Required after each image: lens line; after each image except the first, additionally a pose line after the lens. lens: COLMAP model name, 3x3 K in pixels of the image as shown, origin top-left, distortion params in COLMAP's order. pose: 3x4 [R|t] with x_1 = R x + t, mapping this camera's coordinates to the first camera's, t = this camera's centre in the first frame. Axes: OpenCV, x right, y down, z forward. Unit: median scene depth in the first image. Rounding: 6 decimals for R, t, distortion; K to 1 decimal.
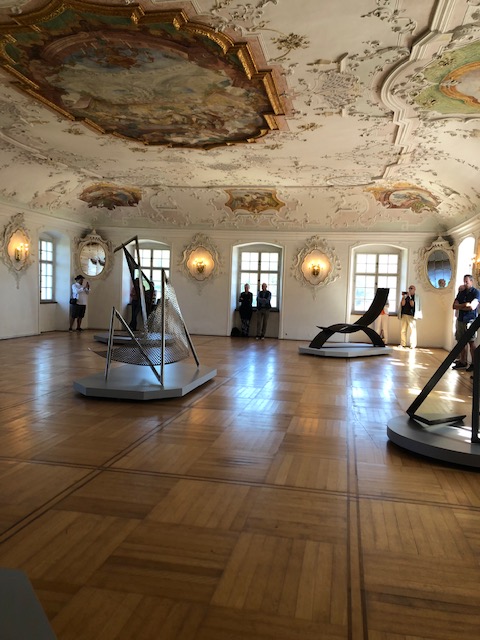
lens RADIAL K [[527.4, 0, 240.0], [0, 527.4, 320.0], [0, 0, 1]] dist [0.015841, -0.002811]
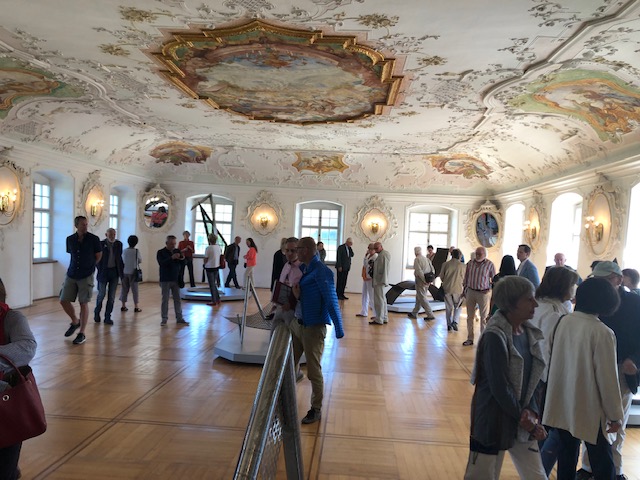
lens RADIAL K [[527.4, 0, 320.0], [0, 527.4, 240.0], [0, 0, 1]] dist [0.015841, -0.002811]
pose [[0.991255, 0.012020, 0.131410, -0.114164], [-0.006842, 0.999185, -0.039779, -0.028089], [-0.131781, 0.038532, 0.990530, -0.047435]]
